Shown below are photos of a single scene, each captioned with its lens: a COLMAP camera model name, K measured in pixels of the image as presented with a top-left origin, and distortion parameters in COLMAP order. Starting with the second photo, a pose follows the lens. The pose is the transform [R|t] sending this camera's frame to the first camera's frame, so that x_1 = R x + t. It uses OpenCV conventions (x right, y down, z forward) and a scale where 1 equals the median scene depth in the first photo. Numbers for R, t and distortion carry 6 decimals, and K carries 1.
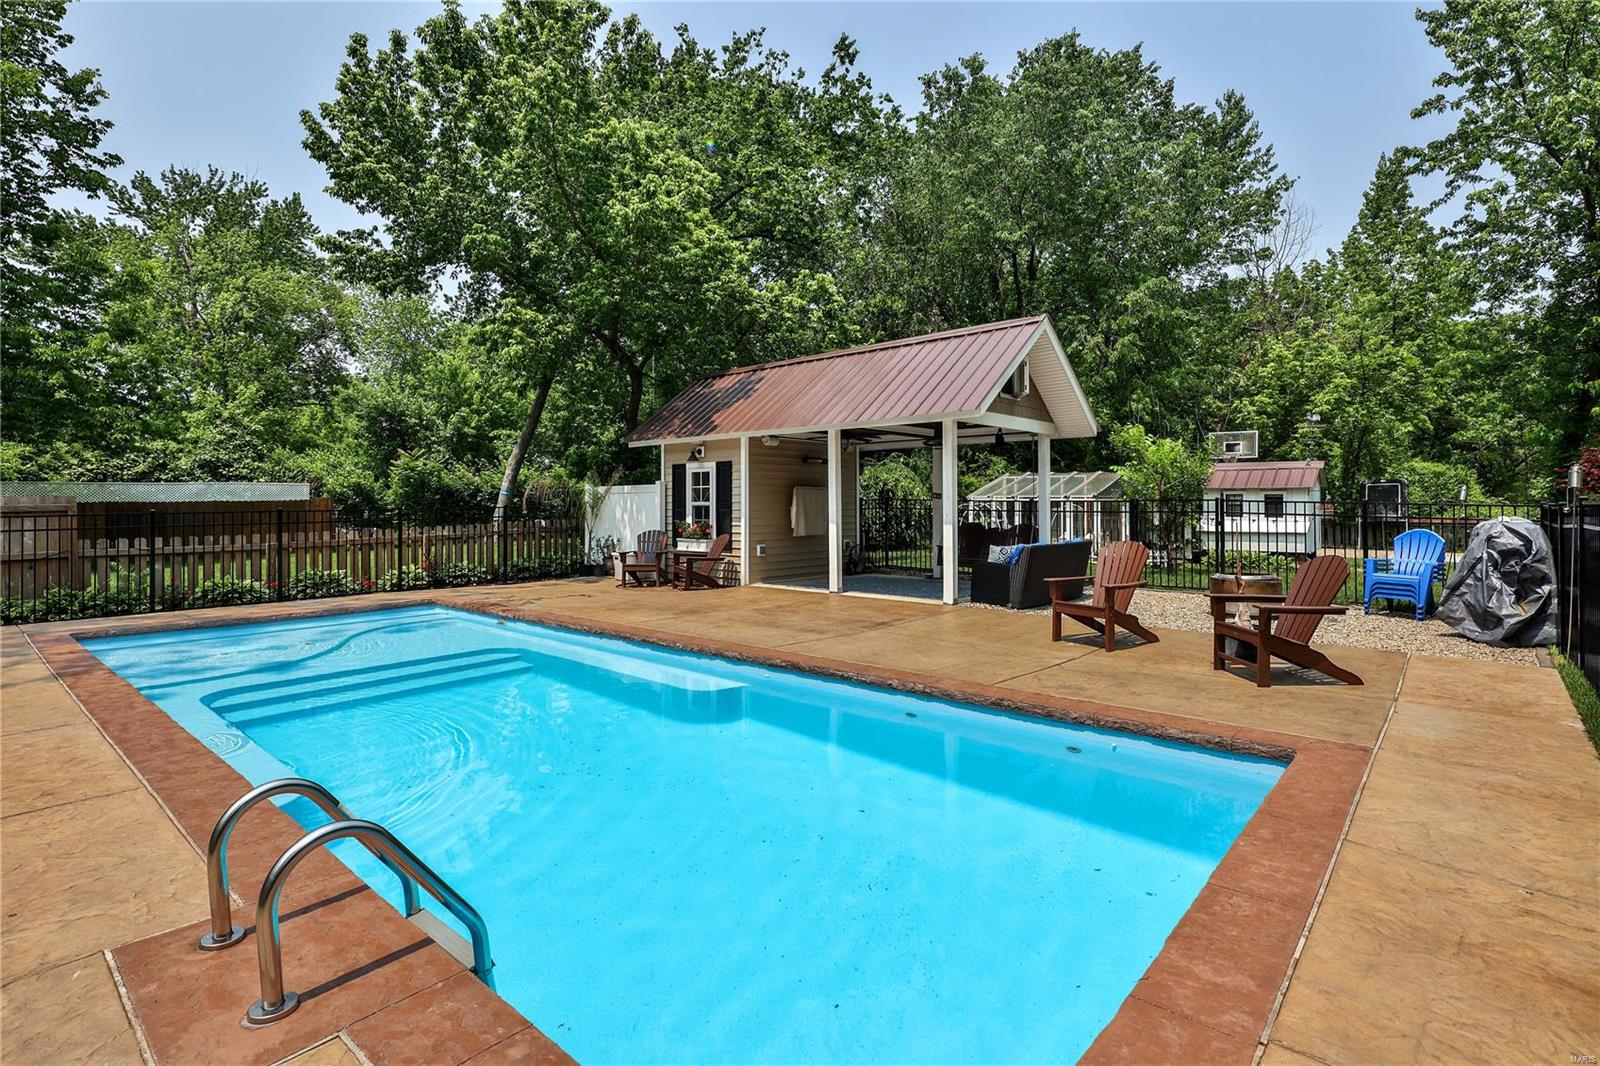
lens RADIAL K [[765.5, 0, 801.7], [0, 765.5, 504.7], [0, 0, 1]] dist [0.004245, -0.000044]
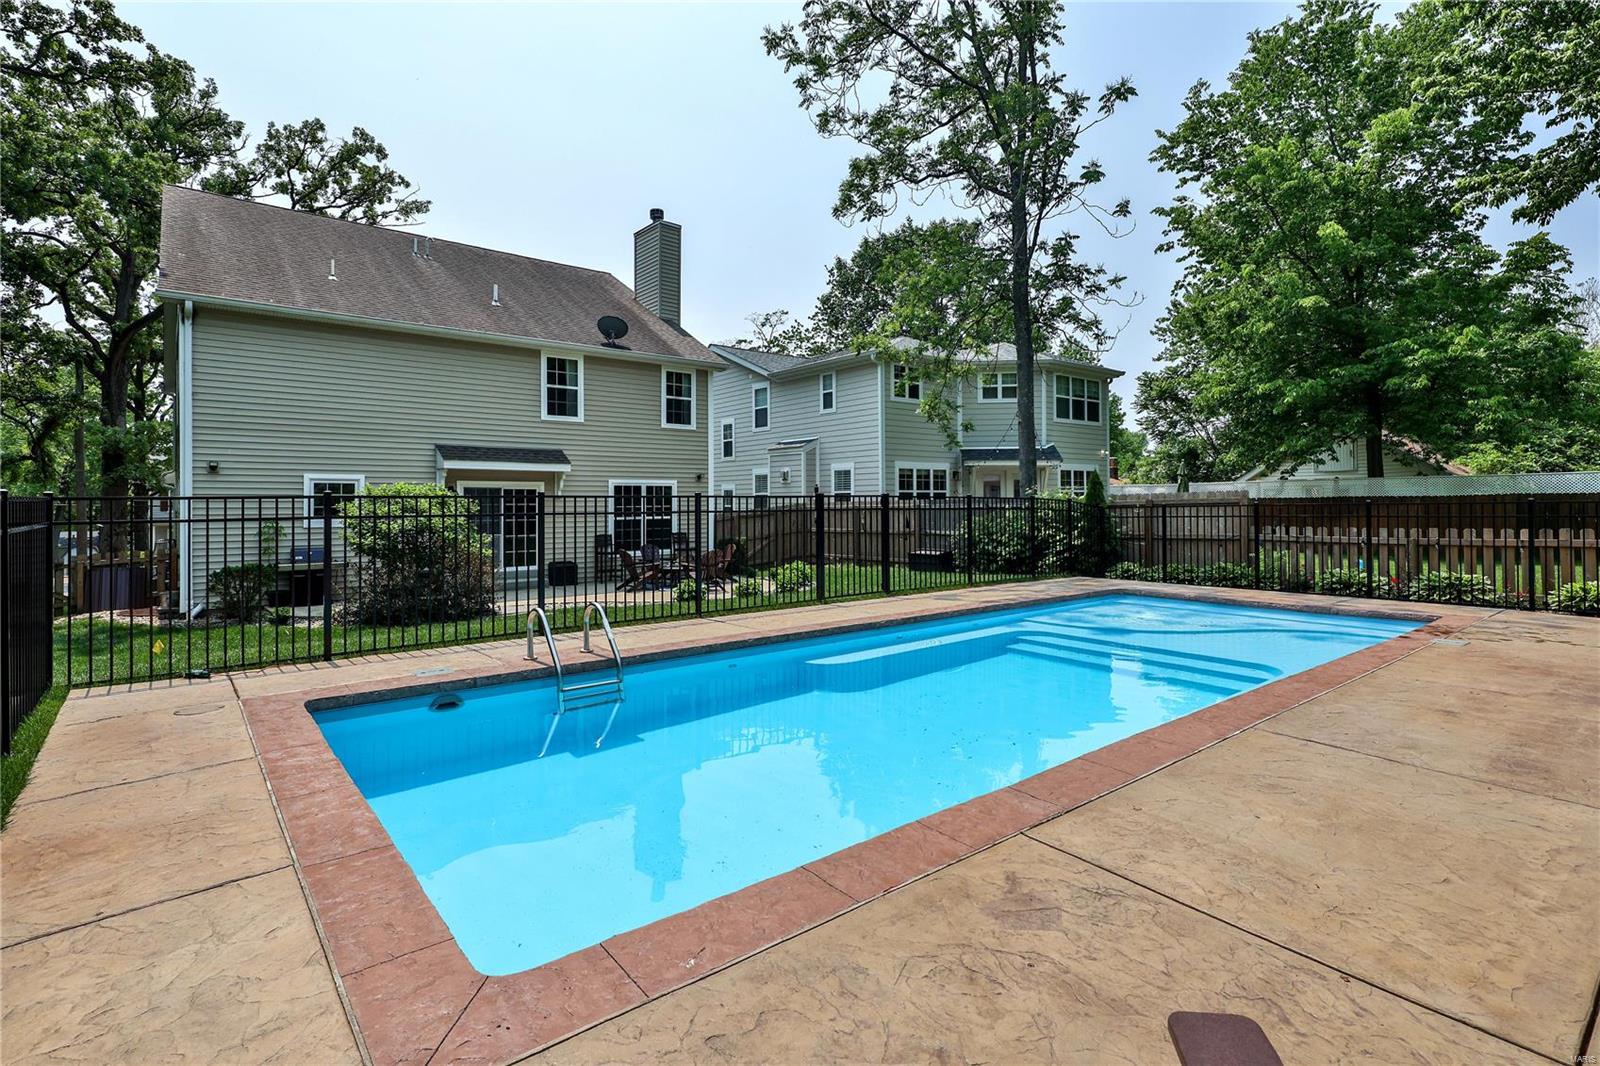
lens RADIAL K [[765.5, 0, 801.7], [0, 765.5, 504.7], [0, 0, 1]] dist [0.004245, -0.000044]
pose [[-0.166033, 0.003823, -0.986113, 1.280274], [0.009918, 0.999948, 0.002207, 0.002559], [0.986070, -0.009414, -0.166062, 1.486531]]
